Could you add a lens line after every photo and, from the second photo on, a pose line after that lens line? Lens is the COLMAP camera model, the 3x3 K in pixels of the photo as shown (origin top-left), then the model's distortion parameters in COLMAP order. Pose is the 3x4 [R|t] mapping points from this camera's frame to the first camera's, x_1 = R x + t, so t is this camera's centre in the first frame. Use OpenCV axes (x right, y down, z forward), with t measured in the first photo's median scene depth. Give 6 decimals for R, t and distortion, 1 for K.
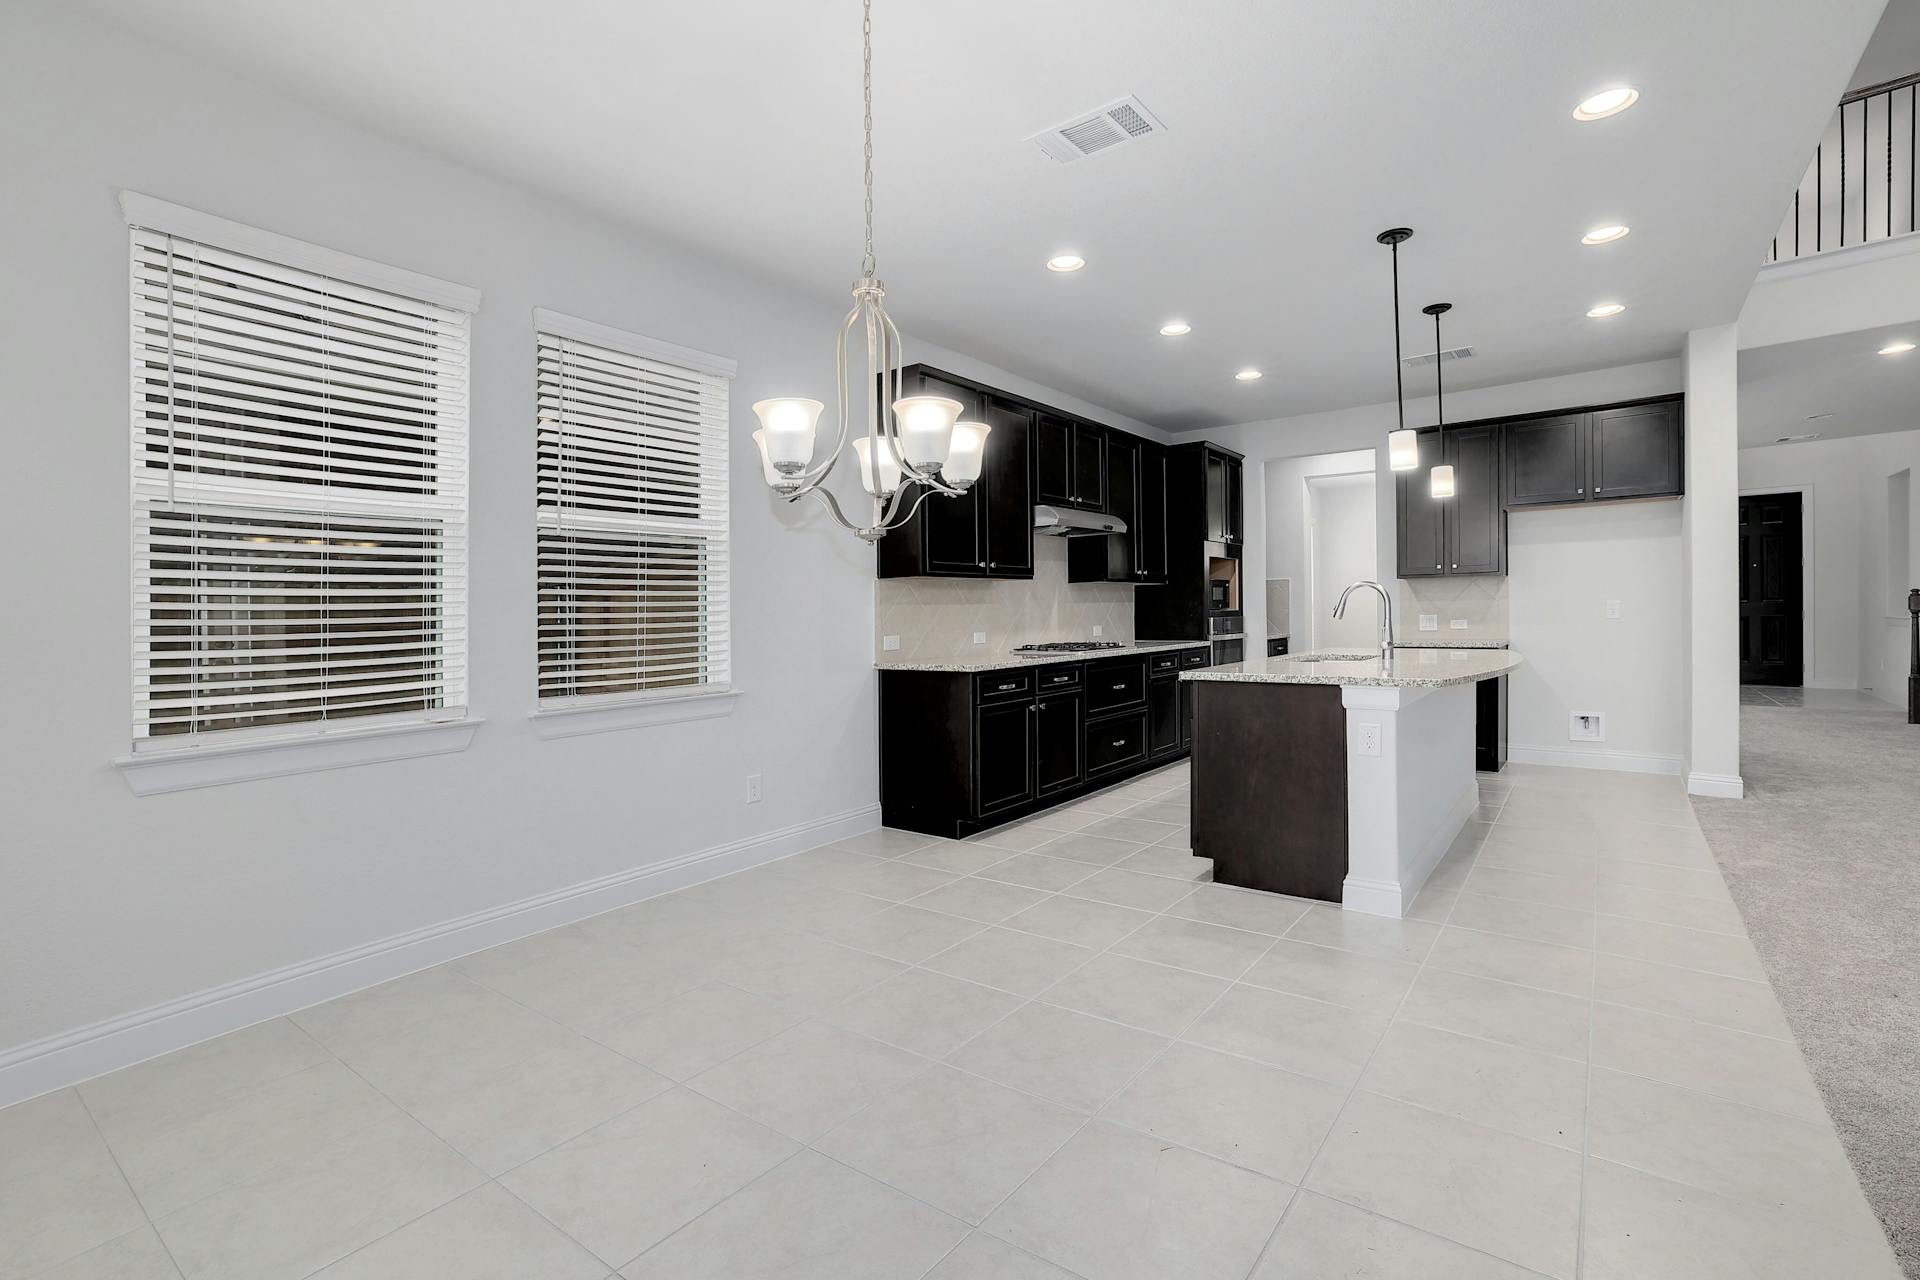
lens RADIAL K [[864.4, 0, 956.5], [0, 864.4, 612.0], [0, 0, 1]] dist [0.014834, -0.000126]
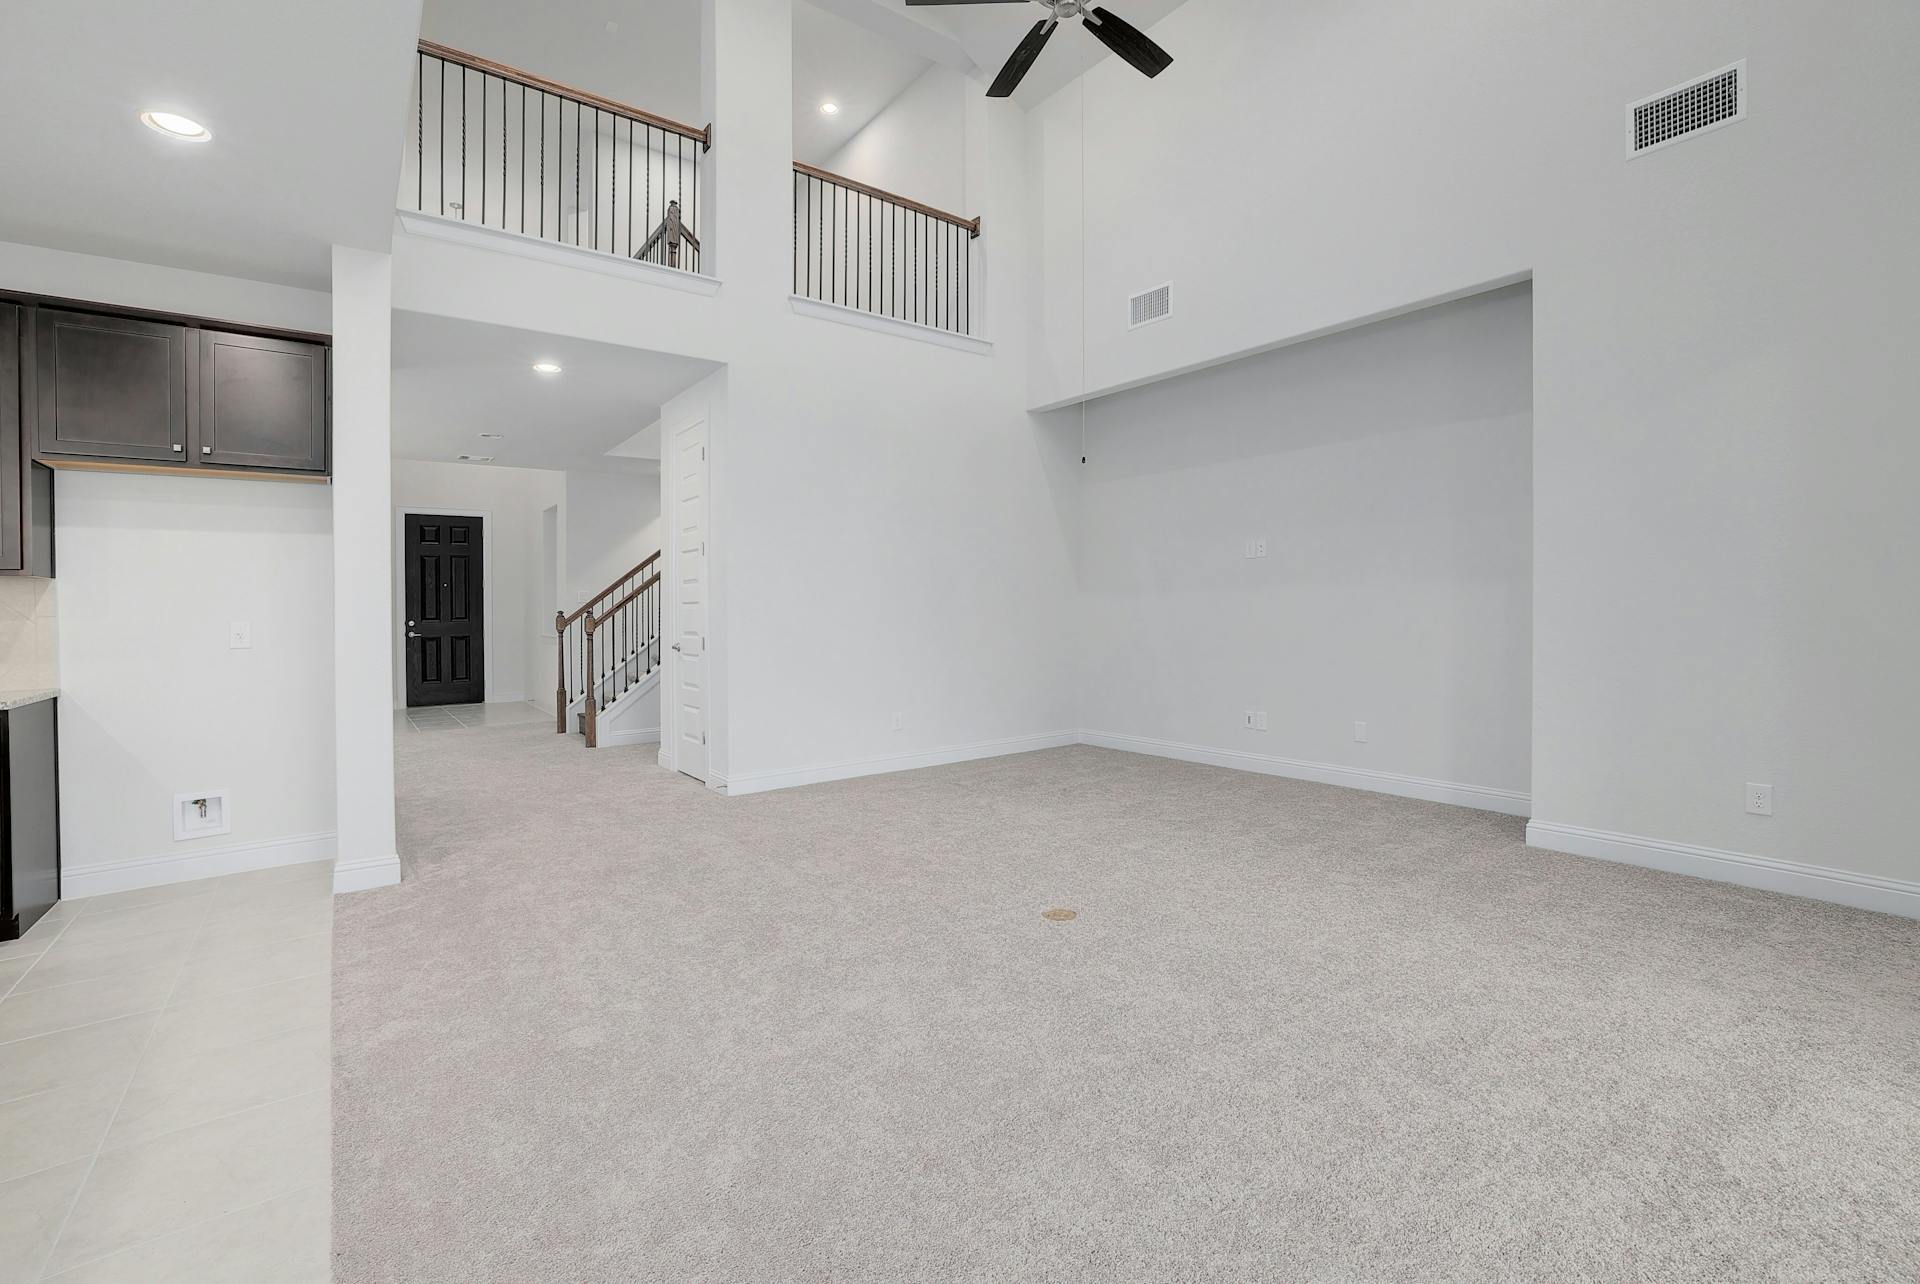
lens RADIAL K [[841.8, 0, 957.0], [0, 841.8, 620.5], [0, 0, 1]] dist [-0.039566, 0.011618]
pose [[0.296483, 0.001439, 0.955037, 0.329749], [0.008272, 0.999957, -0.004075, -0.007300], [-0.955002, 0.009108, 0.296458, 0.299381]]
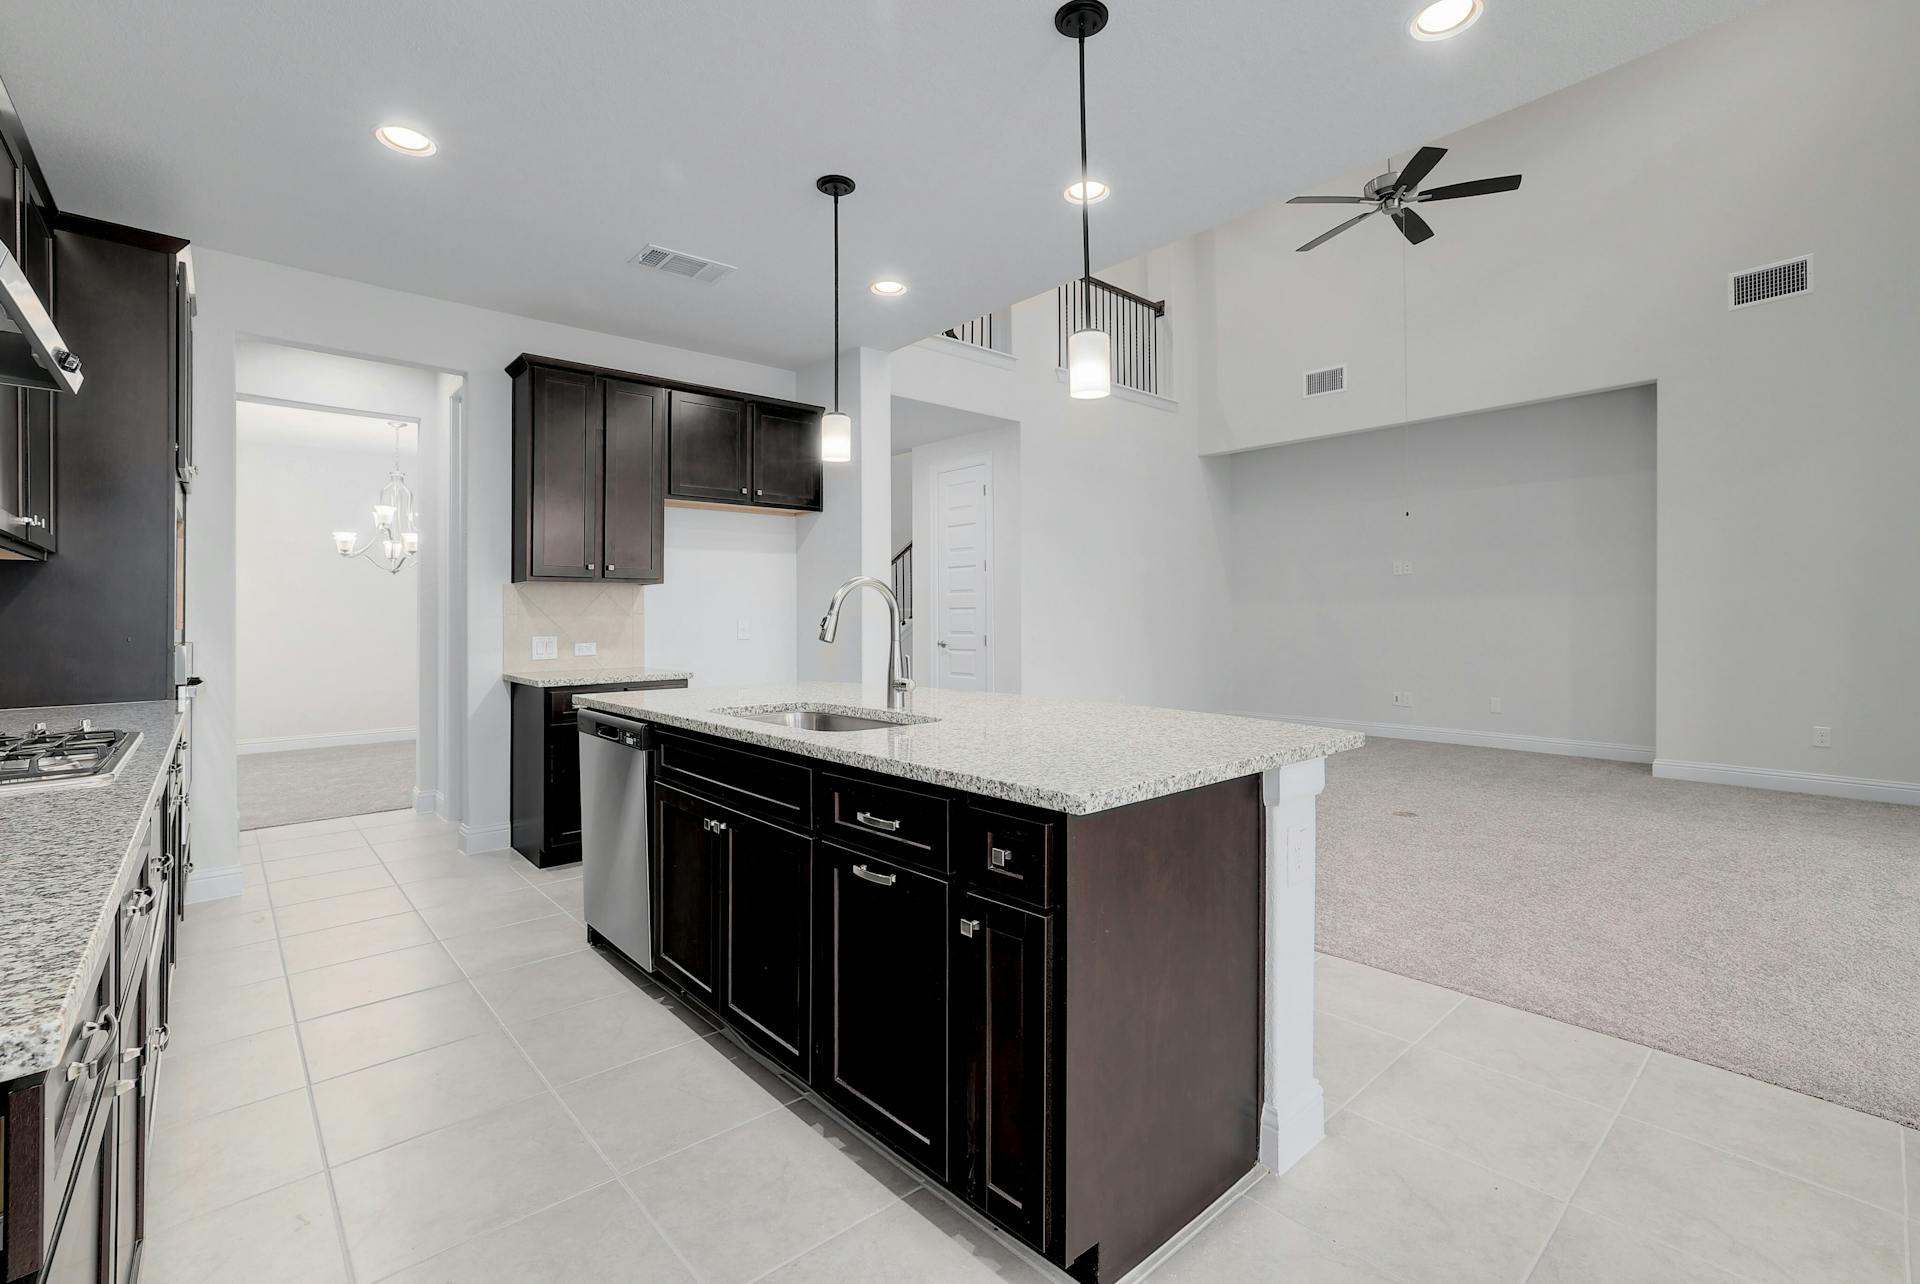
lens RADIAL K [[838.3, 0, 954.1], [0, 838.3, 619.4], [0, 0, 1]] dist [0.000843, -0.000257]
pose [[0.220210, 0.014547, 0.975344, -0.047021], [0.005523, 0.999854, -0.016160, 0.002779], [-0.975437, 0.008946, 0.220097, 0.651506]]
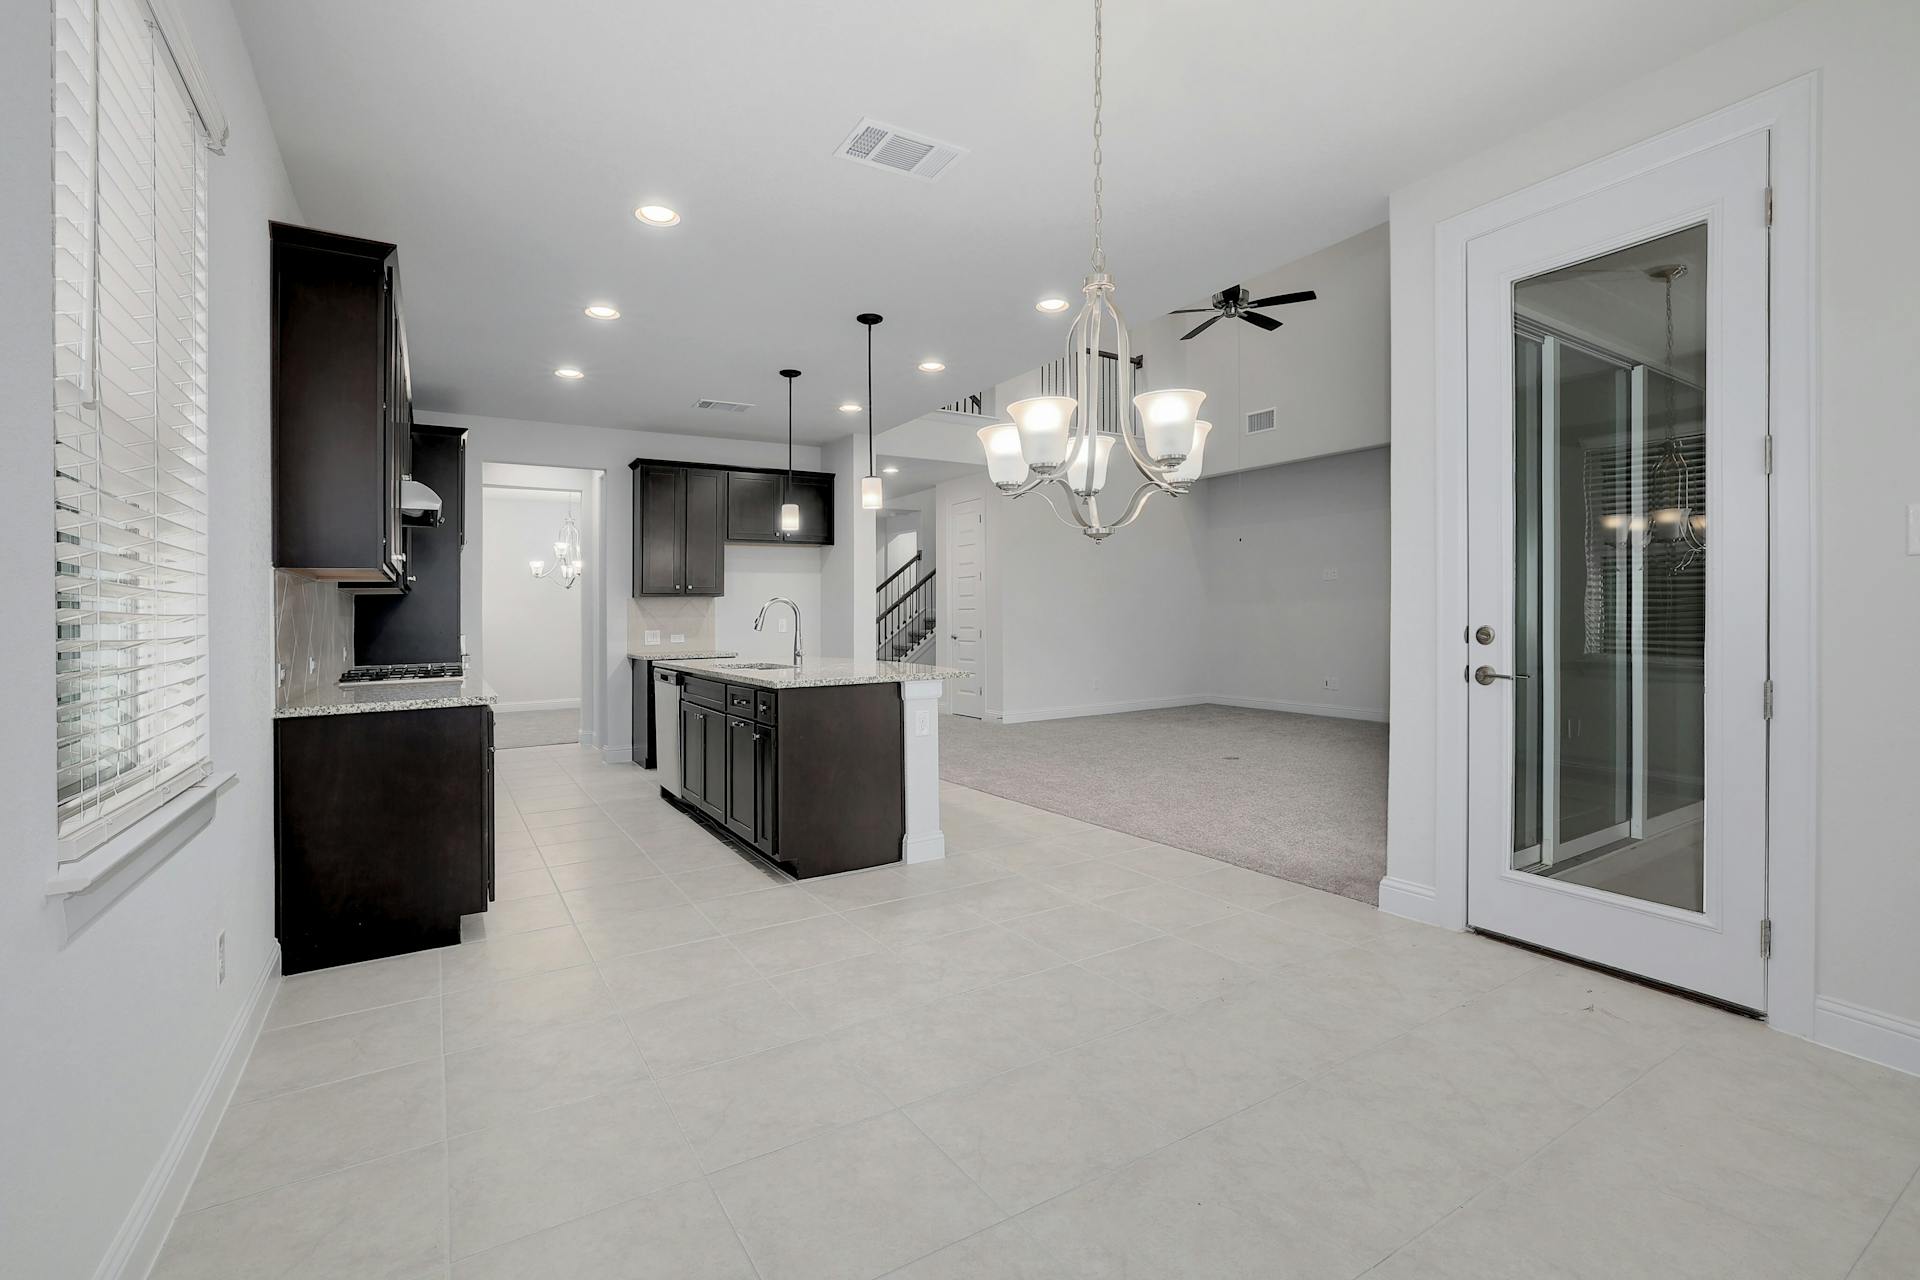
lens RADIAL K [[865.7, 0, 955.9], [0, 865.7, 618.0], [0, 0, 1]] dist [0.014814, -0.000080]
pose [[0.387148, 0.010974, 0.921952, -0.389770], [0.007518, 0.999858, -0.015059, 0.008206], [-0.921987, 0.012761, 0.387010, 0.272503]]
